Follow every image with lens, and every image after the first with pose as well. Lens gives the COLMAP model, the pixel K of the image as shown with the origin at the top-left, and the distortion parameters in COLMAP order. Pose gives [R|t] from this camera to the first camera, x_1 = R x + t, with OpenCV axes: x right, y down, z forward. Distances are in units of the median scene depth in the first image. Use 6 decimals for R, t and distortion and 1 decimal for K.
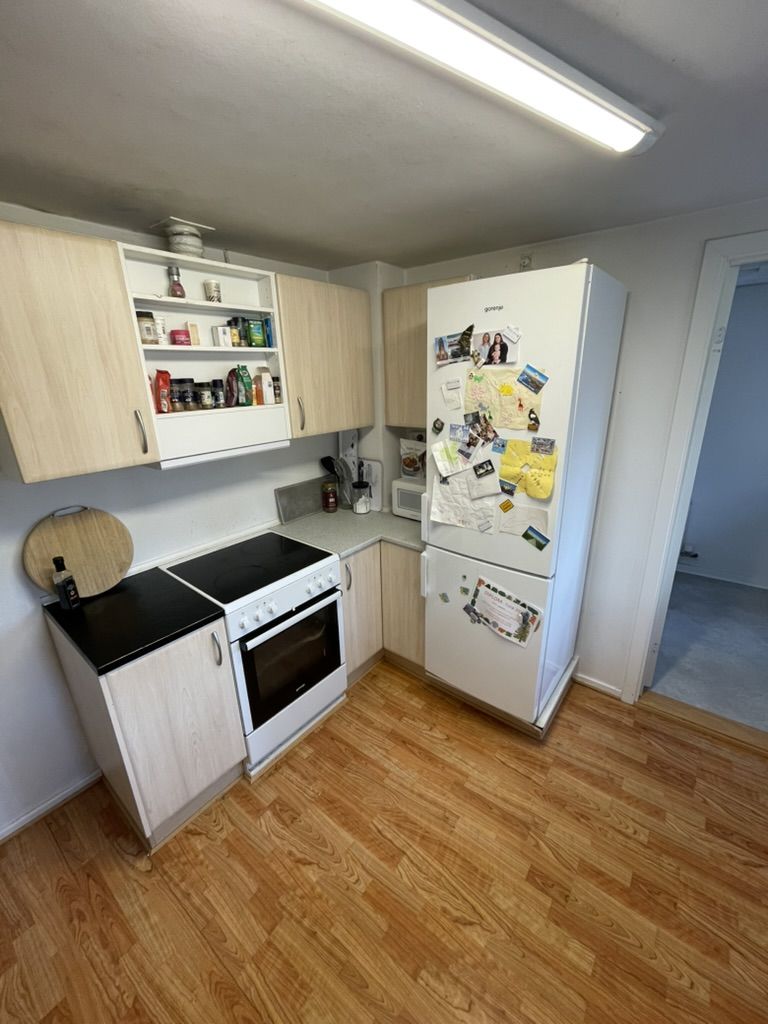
lens RADIAL K [[405.4, 0, 384.0], [0, 405.4, 512.0], [0, 0, 1]] dist [-0.011392, 0.000120]
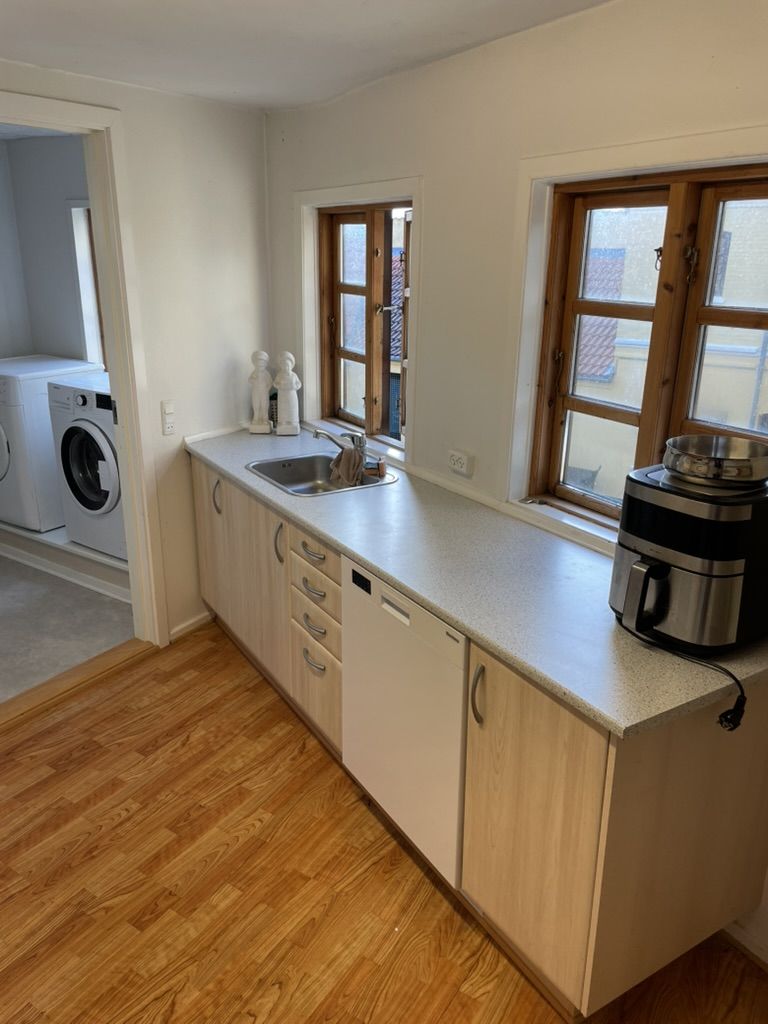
lens RADIAL K [[768.1, 0, 388.3], [0, 768.1, 512.2], [0, 0, 1]] dist [0.037377, -0.003477]
pose [[-0.057284, -0.320778, 0.945421, -0.763205], [0.334844, 0.885951, 0.320889, -0.064315], [-0.940531, 0.334950, 0.056659, 0.239028]]
